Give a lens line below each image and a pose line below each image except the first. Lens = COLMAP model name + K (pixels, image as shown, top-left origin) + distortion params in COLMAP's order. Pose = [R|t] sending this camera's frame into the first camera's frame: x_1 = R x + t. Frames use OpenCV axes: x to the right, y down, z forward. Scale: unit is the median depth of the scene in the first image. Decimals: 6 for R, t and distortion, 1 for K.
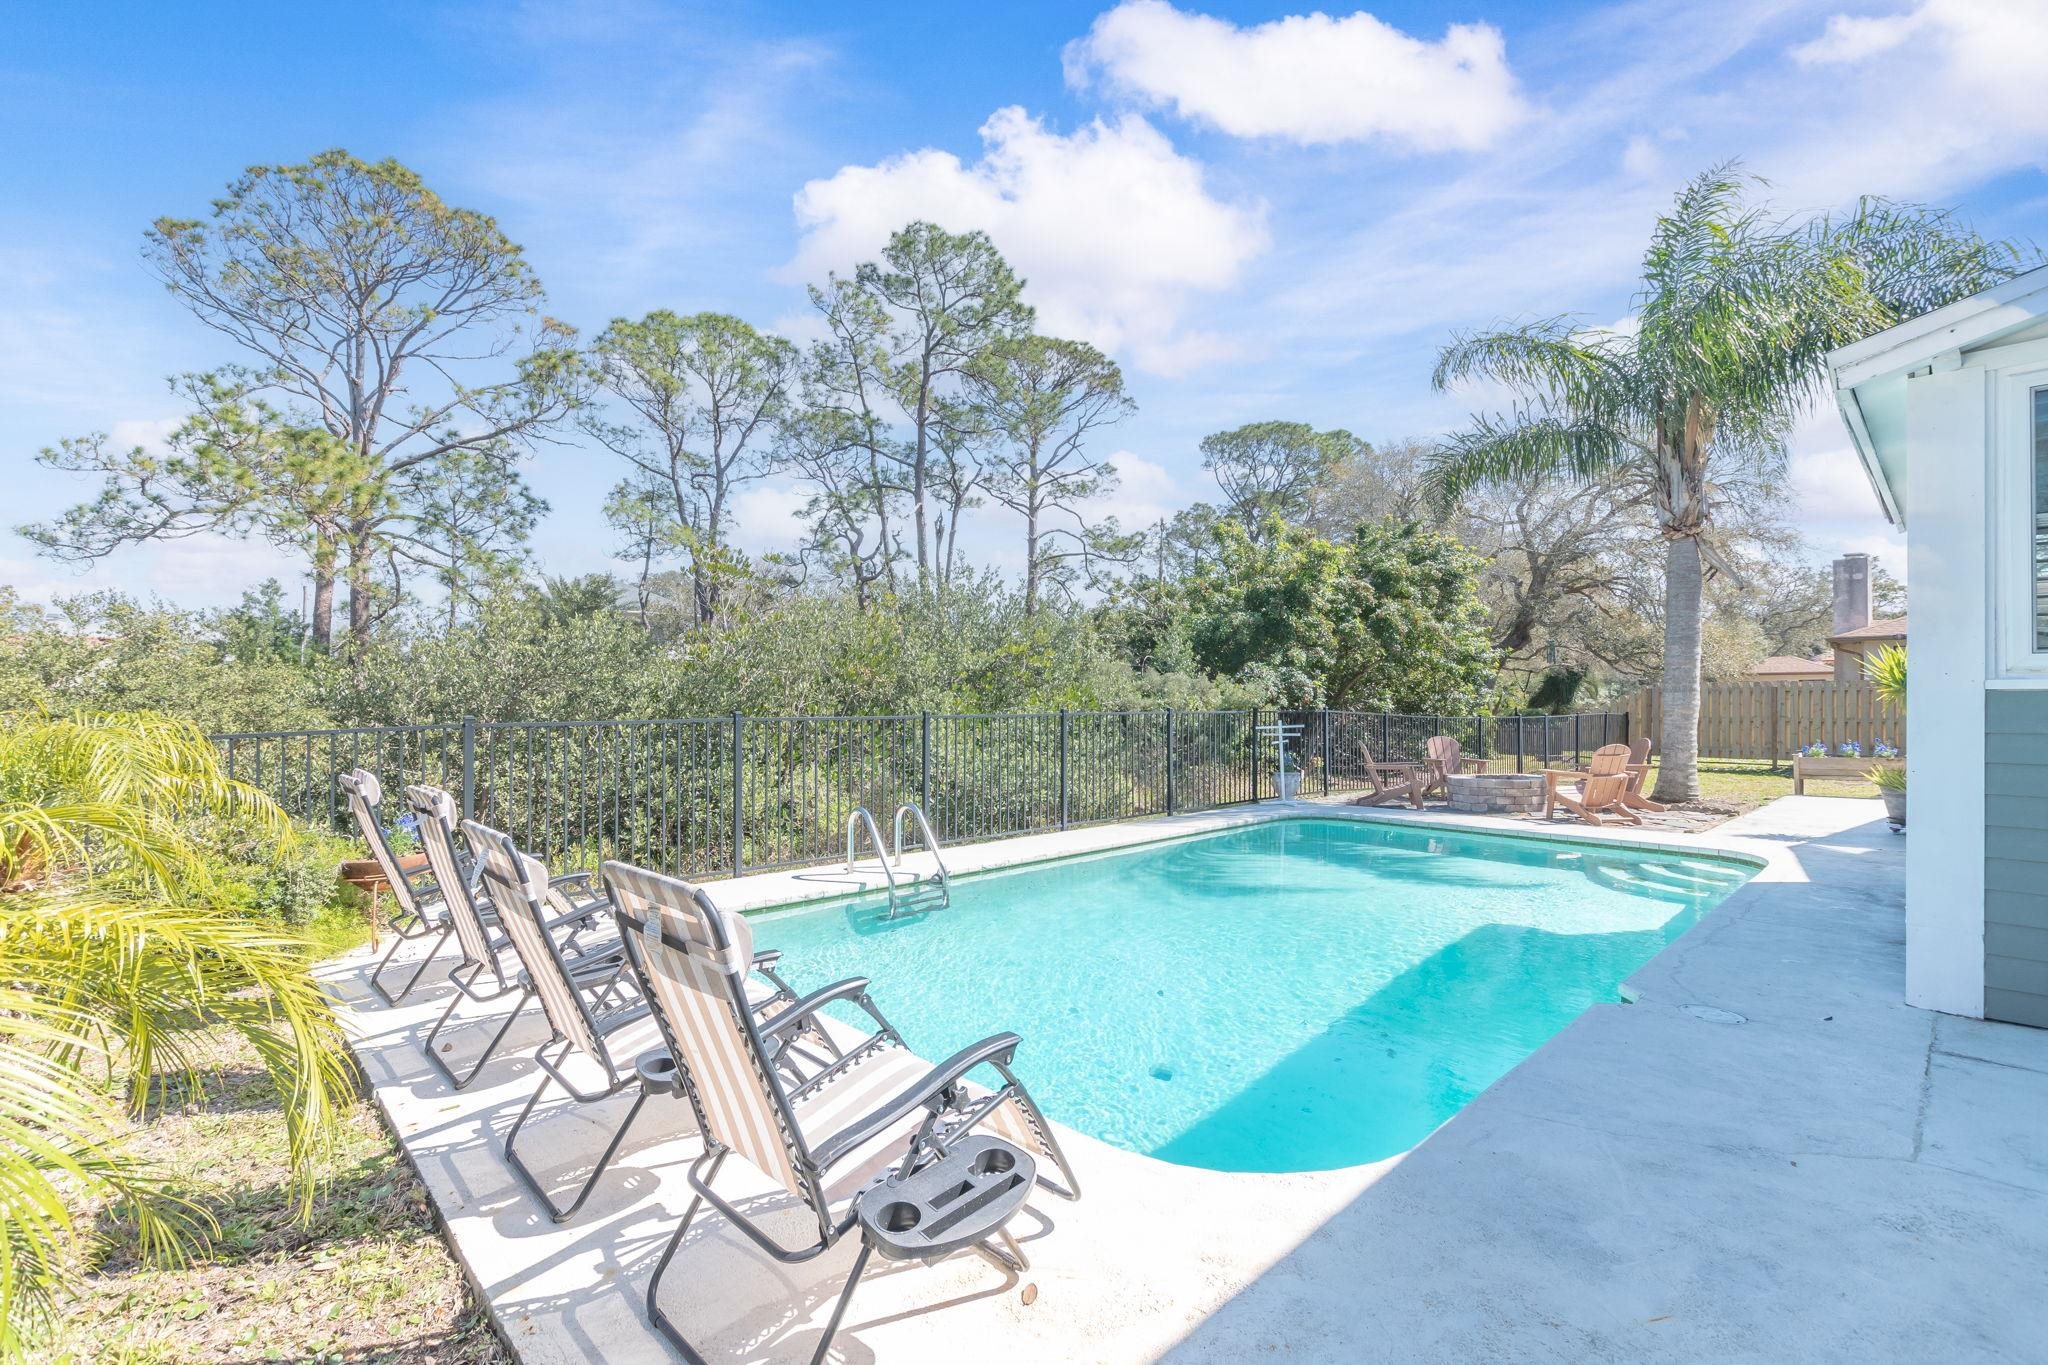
lens RADIAL K [[872.1, 0, 1024.6], [0, 872.1, 693.1], [0, 0, 1]] dist [0.000625, -0.000086]
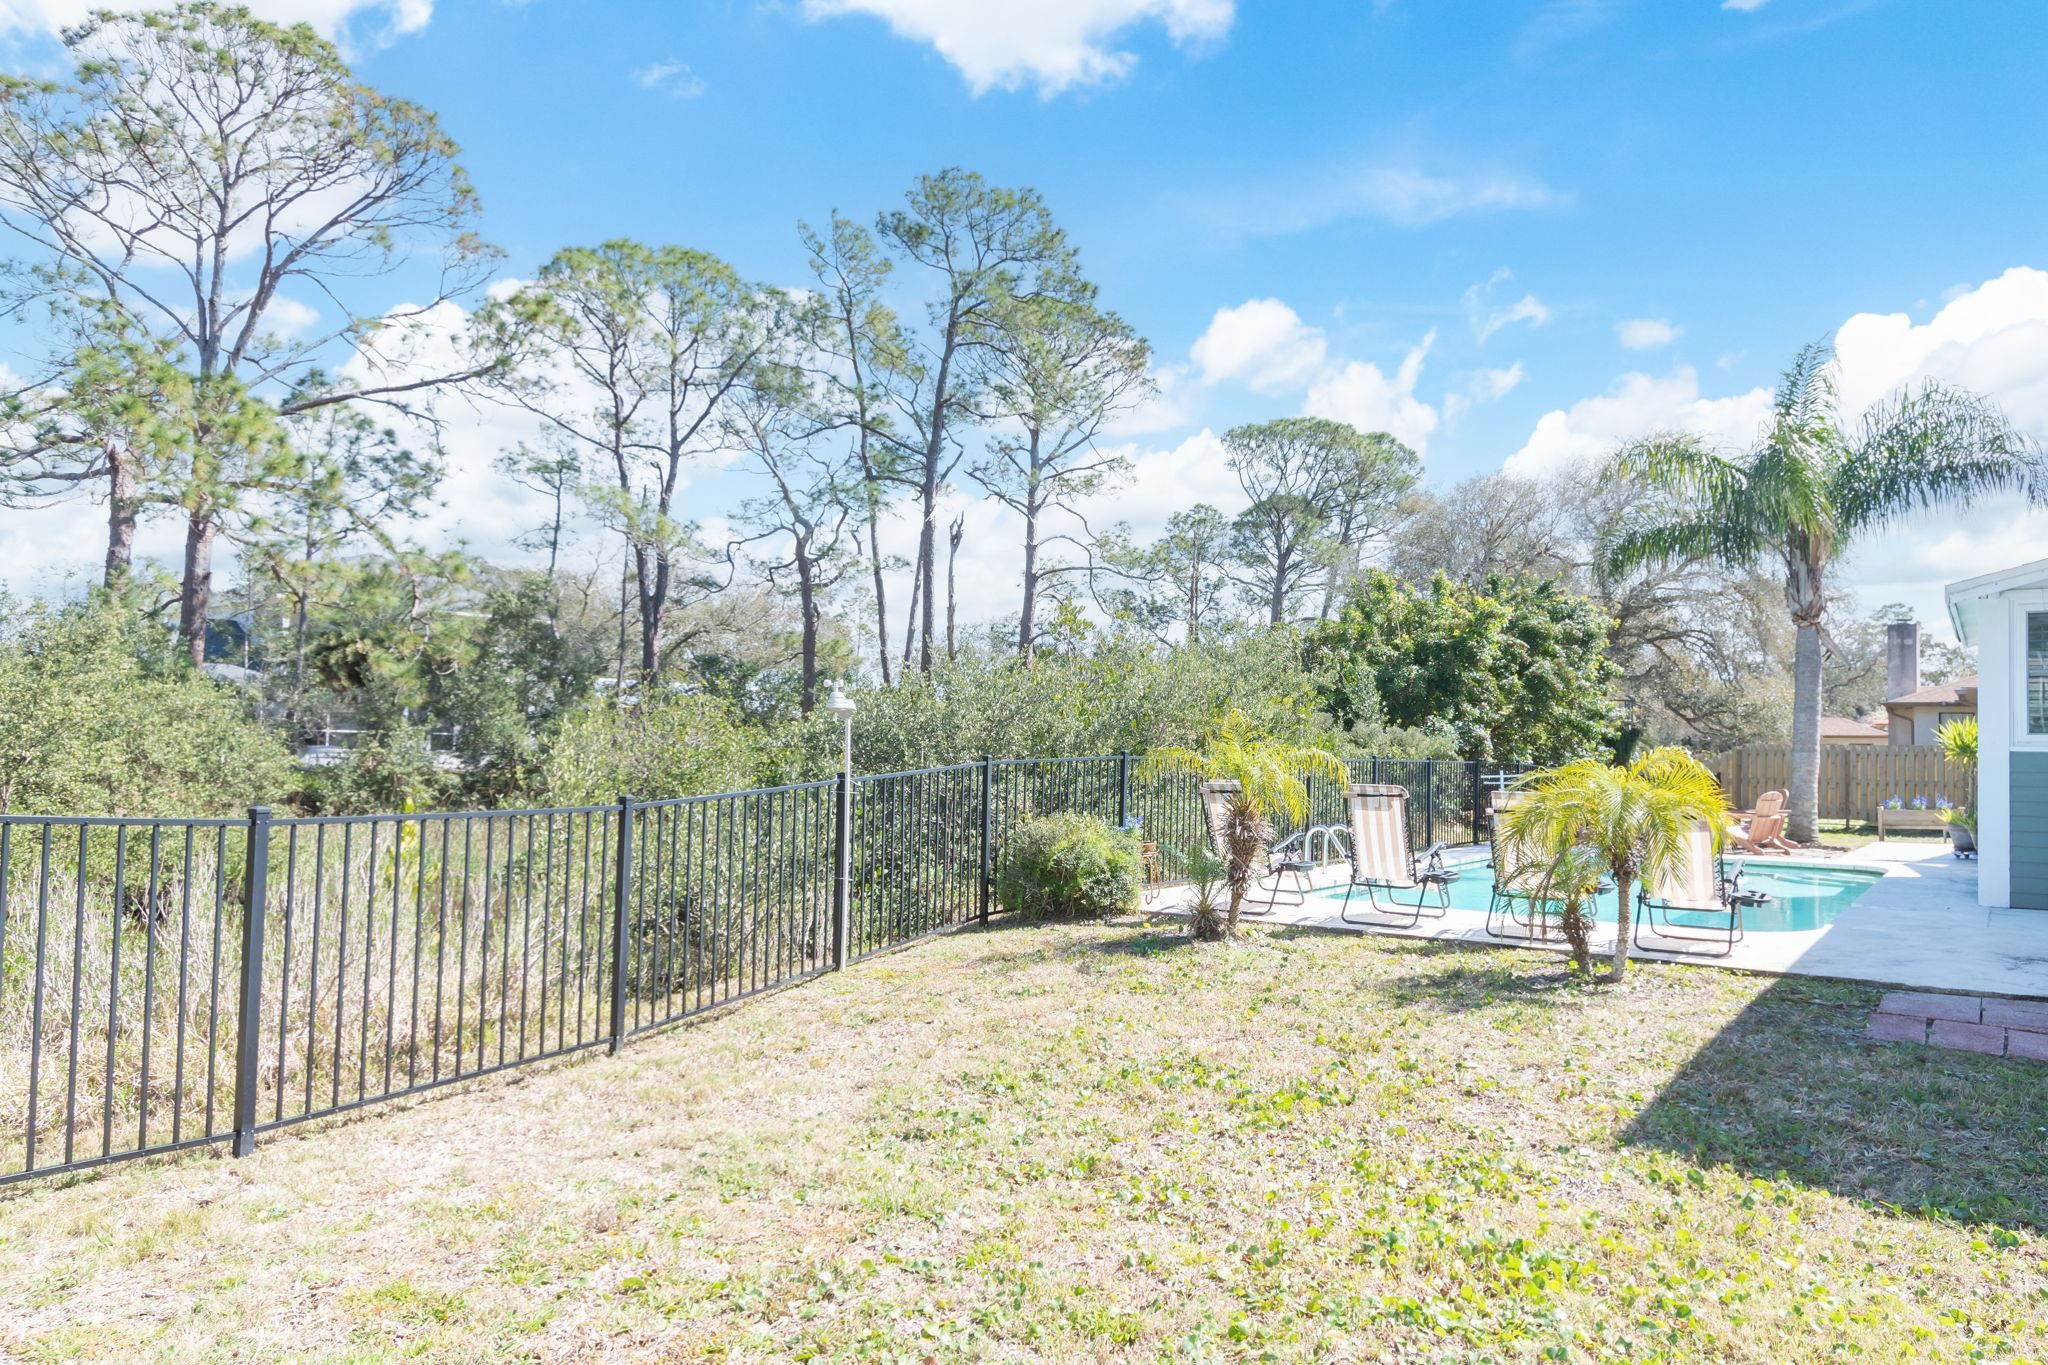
lens RADIAL K [[1490.8, 0, 1024.0], [0, 1490.8, 682.5], [0, 0, 1]] dist [0.011392, 0.003597]
pose [[0.969210, 0.029494, 0.244461, -0.496701], [-0.019310, 0.998847, -0.043952, 0.009502], [-0.245476, 0.037878, 0.968662, -0.459430]]
